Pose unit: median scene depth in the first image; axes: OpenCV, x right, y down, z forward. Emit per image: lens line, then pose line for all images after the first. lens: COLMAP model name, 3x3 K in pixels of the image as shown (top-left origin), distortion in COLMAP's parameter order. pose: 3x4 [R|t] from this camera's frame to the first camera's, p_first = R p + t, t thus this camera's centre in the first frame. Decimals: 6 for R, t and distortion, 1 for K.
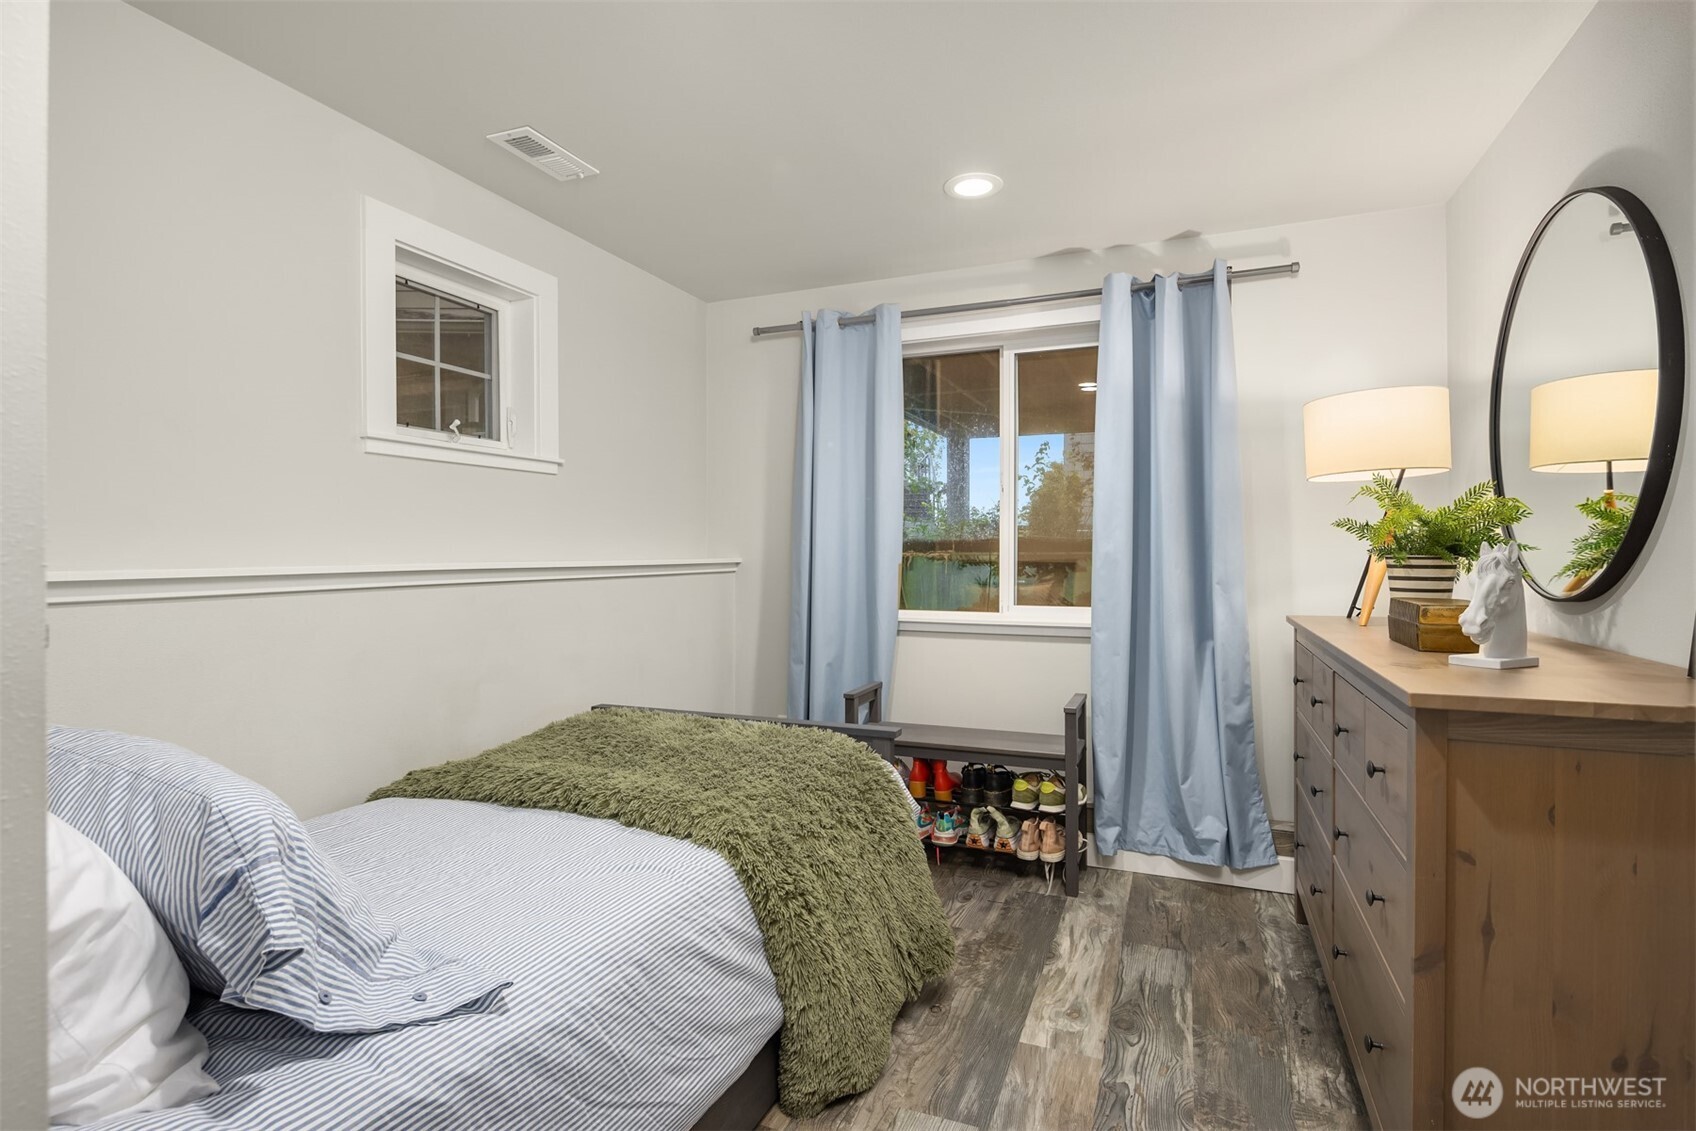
lens RADIAL K [[828.9, 0, 845.5], [0, 828.9, 566.9], [0, 0, 1]] dist [-0.006490, -0.000038]
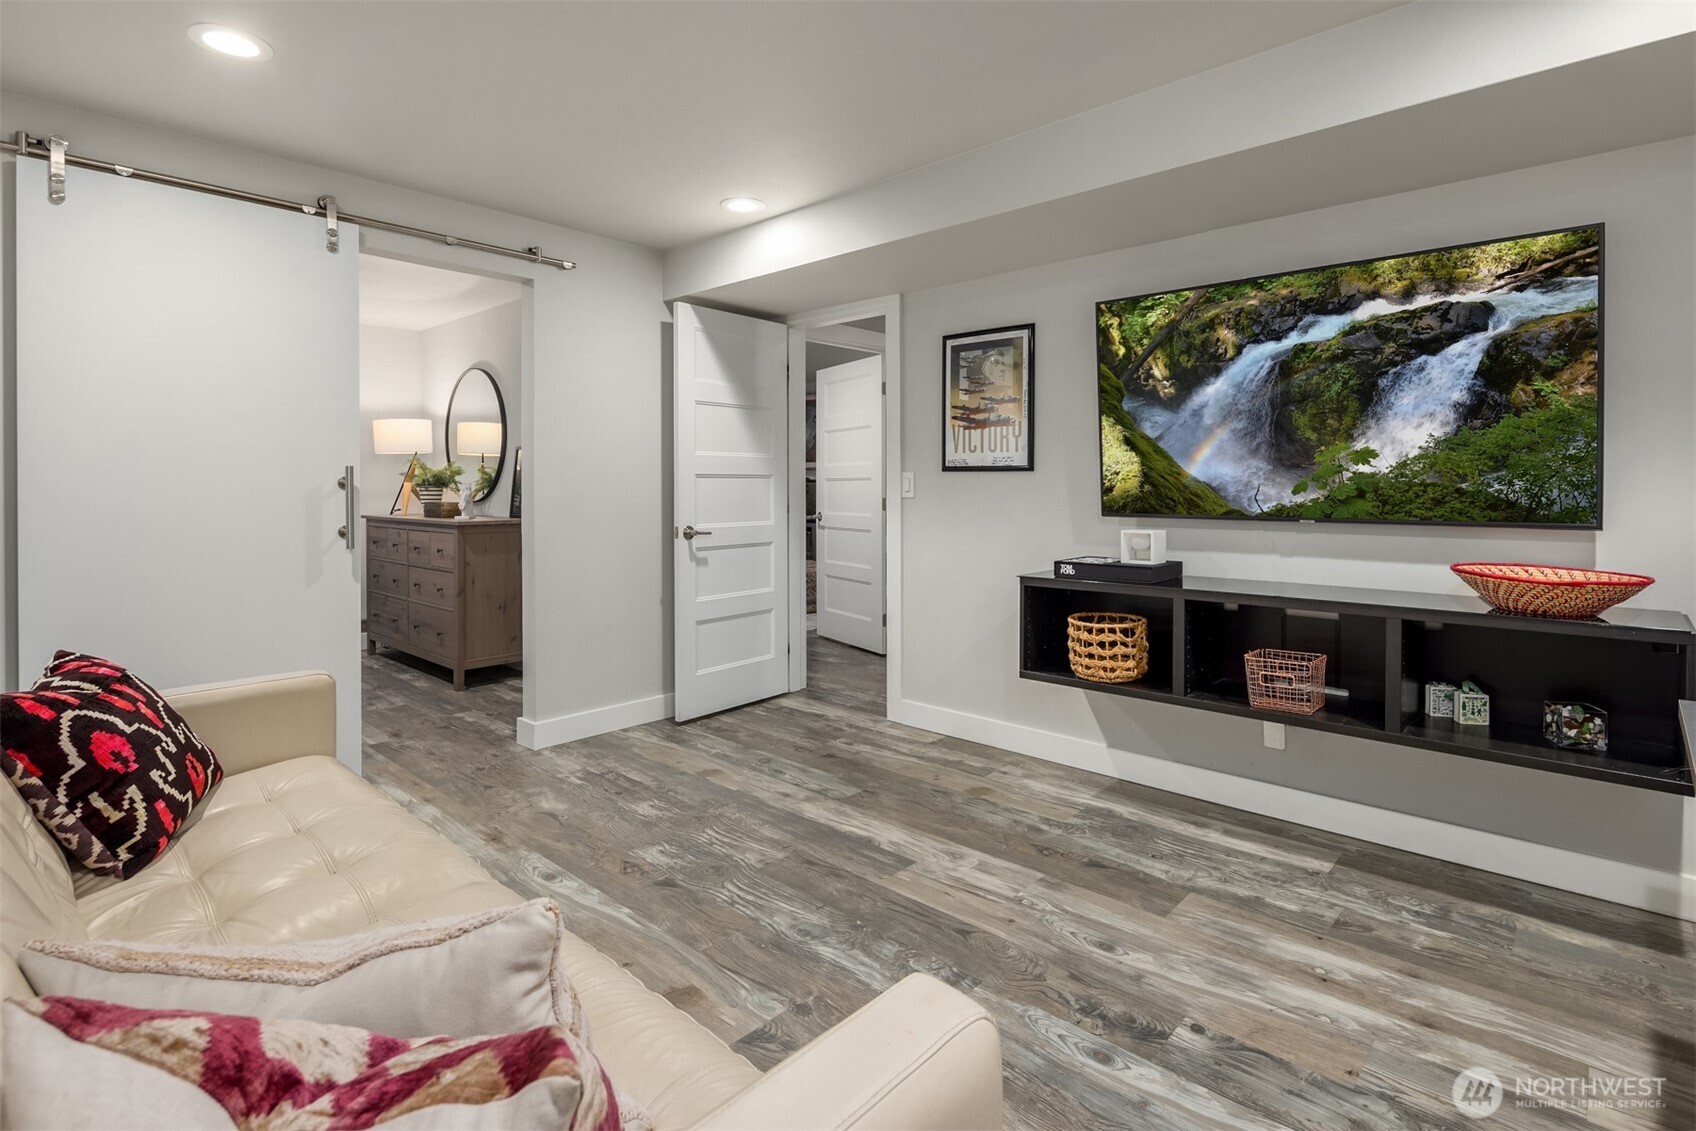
lens RADIAL K [[828.9, 0, 853.5], [0, 828.9, 566.0], [0, 0, 1]] dist [-0.006490, -0.000038]
pose [[0.359954, -0.095873, 0.928031, -1.437145], [0.004188, 0.994862, 0.101152, -0.023170], [-0.932961, -0.032523, 0.358506, -1.364694]]
